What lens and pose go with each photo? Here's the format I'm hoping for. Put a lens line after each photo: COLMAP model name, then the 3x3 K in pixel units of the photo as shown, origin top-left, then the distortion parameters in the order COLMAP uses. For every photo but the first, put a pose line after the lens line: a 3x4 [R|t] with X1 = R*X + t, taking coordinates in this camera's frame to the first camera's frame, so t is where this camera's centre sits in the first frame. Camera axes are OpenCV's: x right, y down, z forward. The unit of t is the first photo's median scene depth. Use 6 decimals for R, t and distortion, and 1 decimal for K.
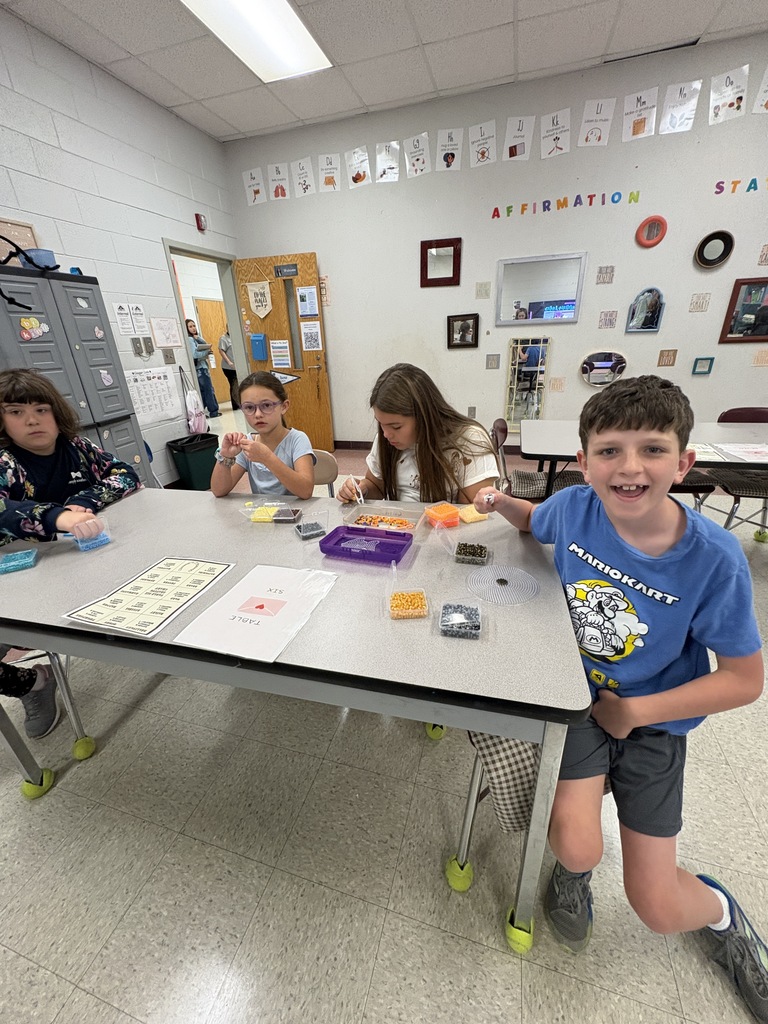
lens RADIAL K [[408.7, 0, 384.1], [0, 408.7, 512.8], [0, 0, 1]] dist [-0.000423, -0.000040]
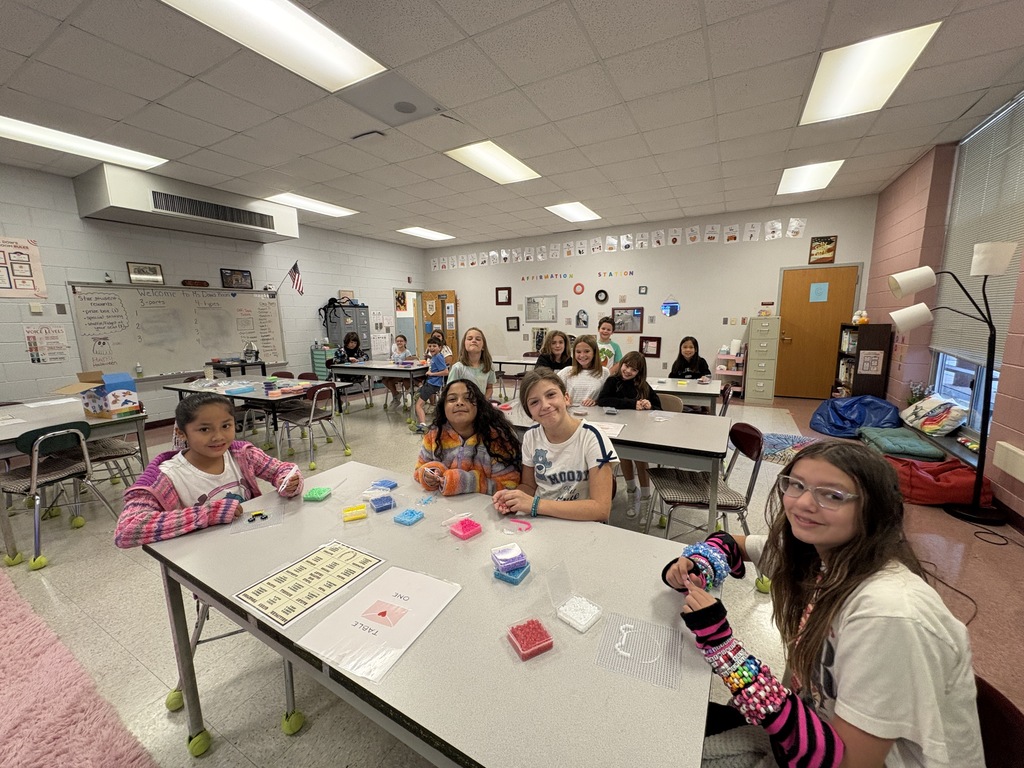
lens RADIAL K [[408.7, 0, 510.0], [0, 408.7, 383.1], [0, 0, 1]] dist [-0.000423, -0.000040]
pose [[0.976494, 0.061539, -0.206574, 0.694097], [-0.109729, 0.966823, -0.230680, 0.400919], [0.185525, 0.247924, 0.950849, -1.088063]]
